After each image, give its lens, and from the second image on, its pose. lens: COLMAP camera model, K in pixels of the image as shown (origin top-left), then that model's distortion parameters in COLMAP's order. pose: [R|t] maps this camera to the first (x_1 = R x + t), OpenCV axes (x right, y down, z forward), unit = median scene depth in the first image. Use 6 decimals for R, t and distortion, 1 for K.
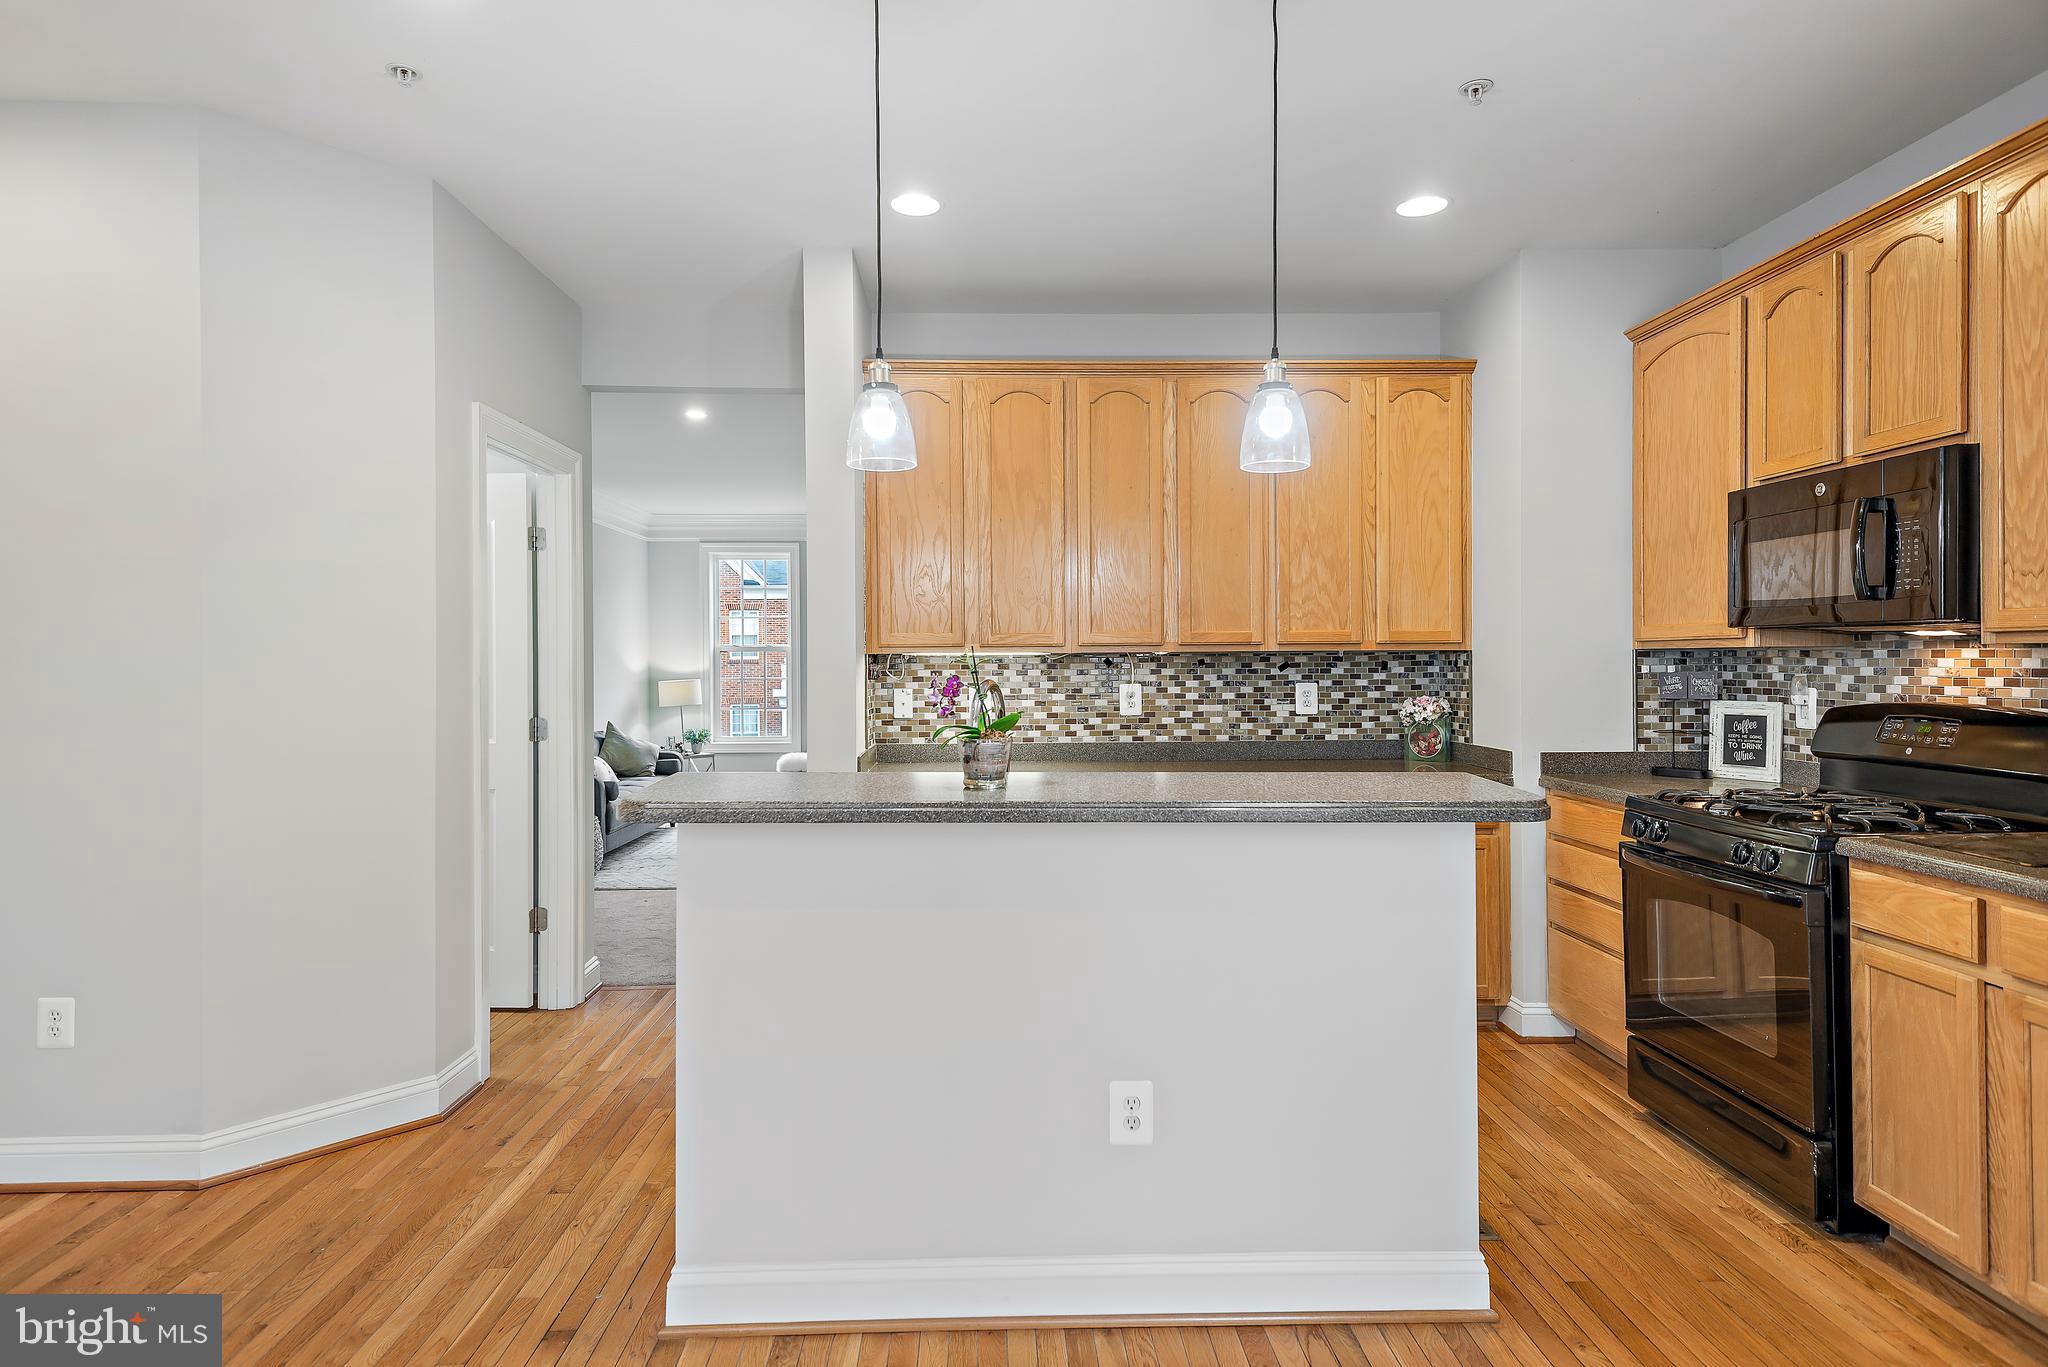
lens RADIAL K [[1162.8, 0, 1024.7], [0, 1162.8, 668.6], [0, 0, 1]] dist [0.031373, -0.002444]
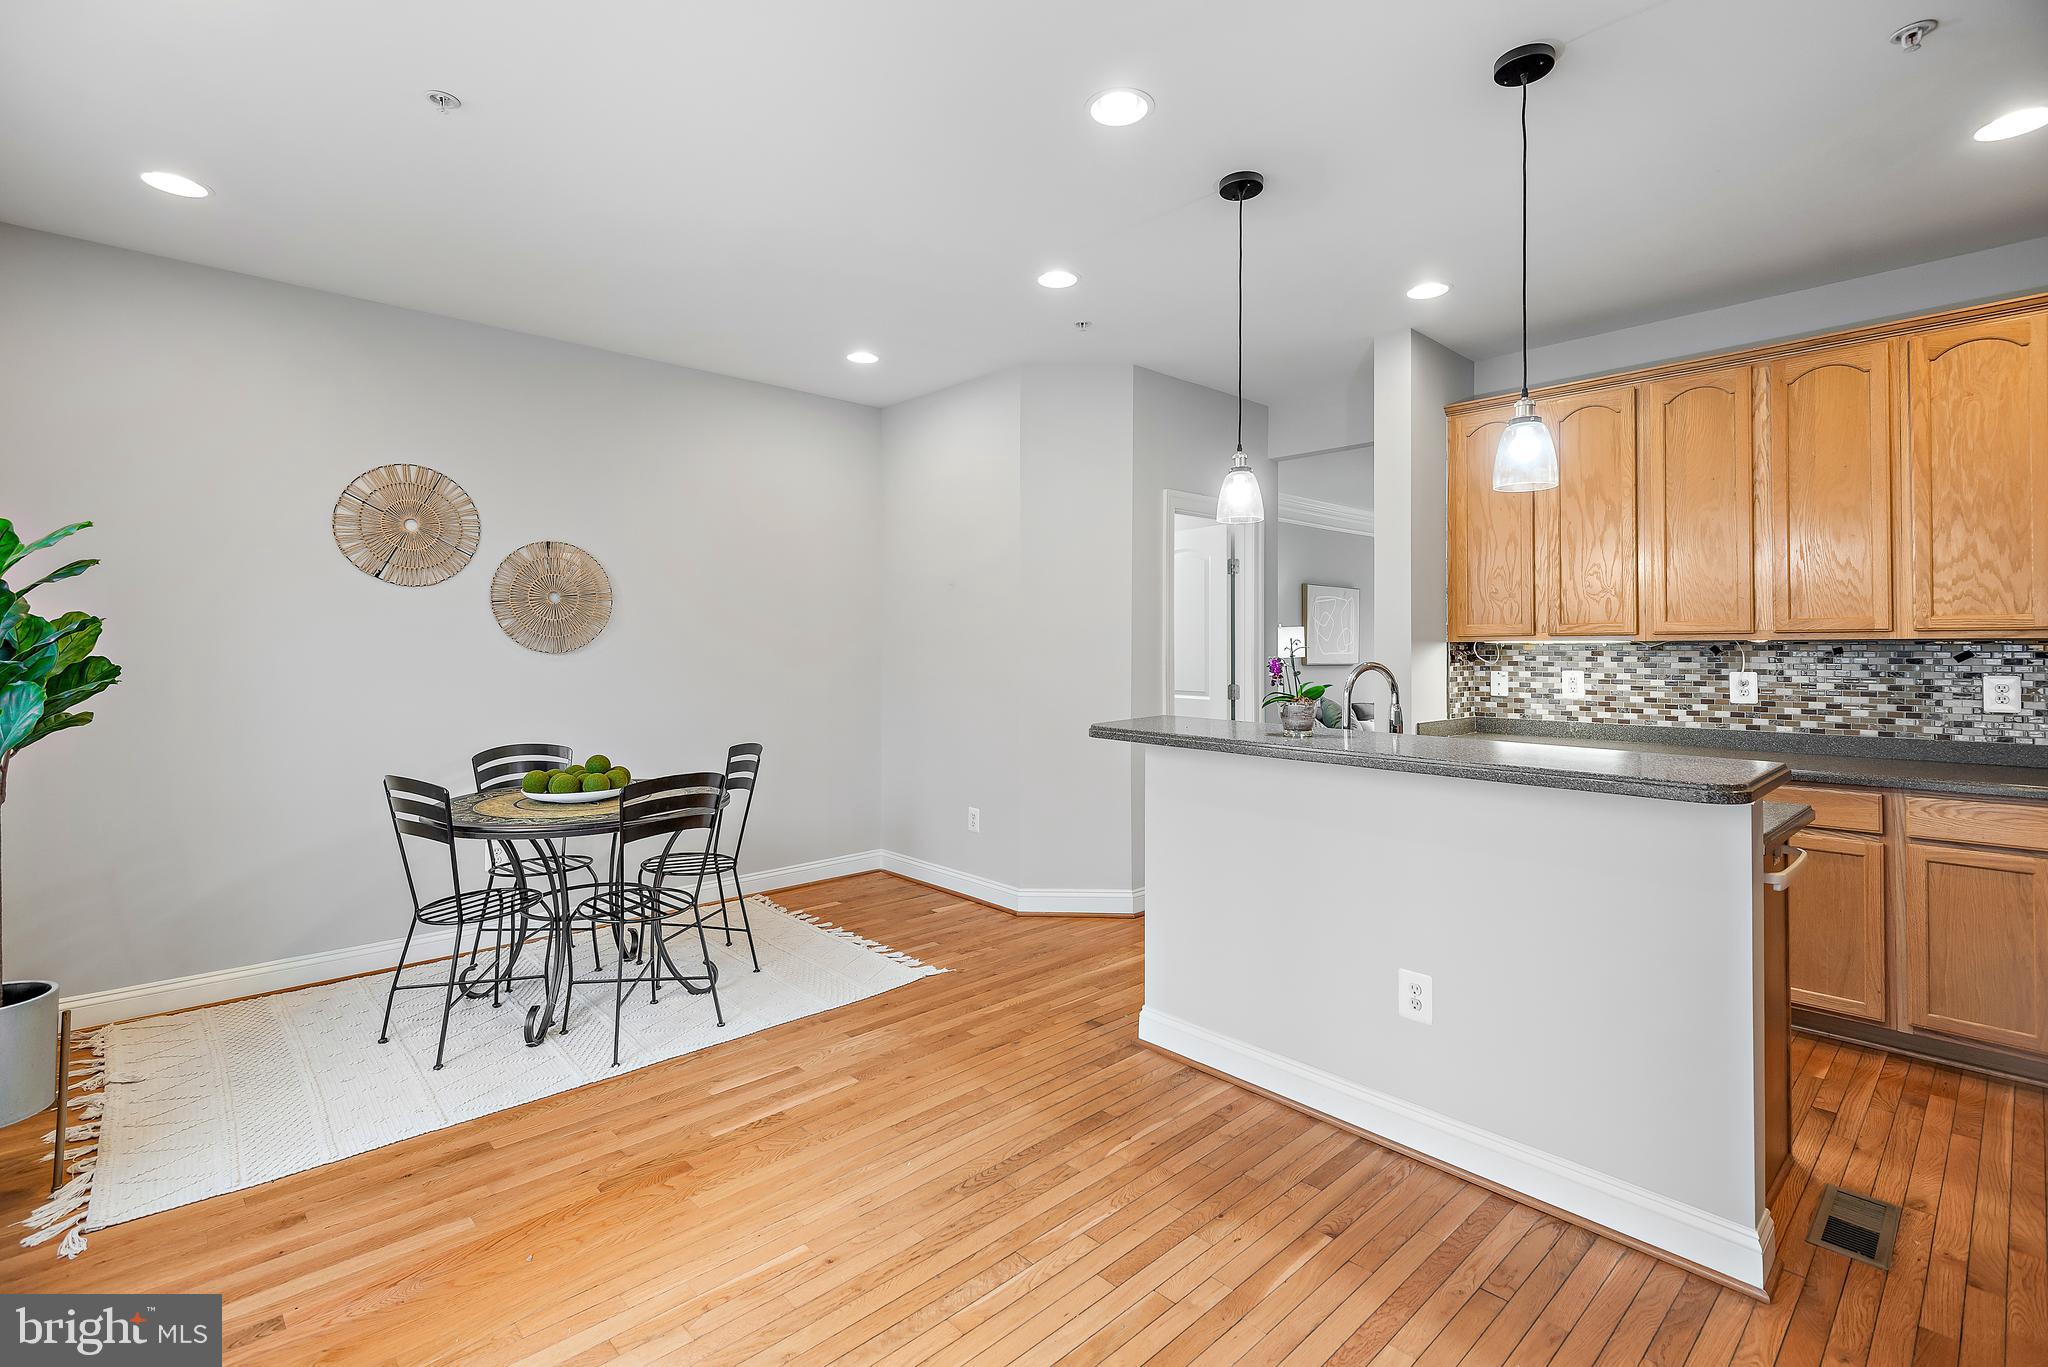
lens RADIAL K [[939.5, 0, 1011.2], [0, 939.5, 670.6], [0, 0, 1]] dist [0.040667, -0.010209]
pose [[0.652820, 0.023752, -0.757141, 0.305276], [-0.009854, 0.999690, 0.022864, -0.000748], [0.757449, -0.007465, 0.652851, -0.013964]]
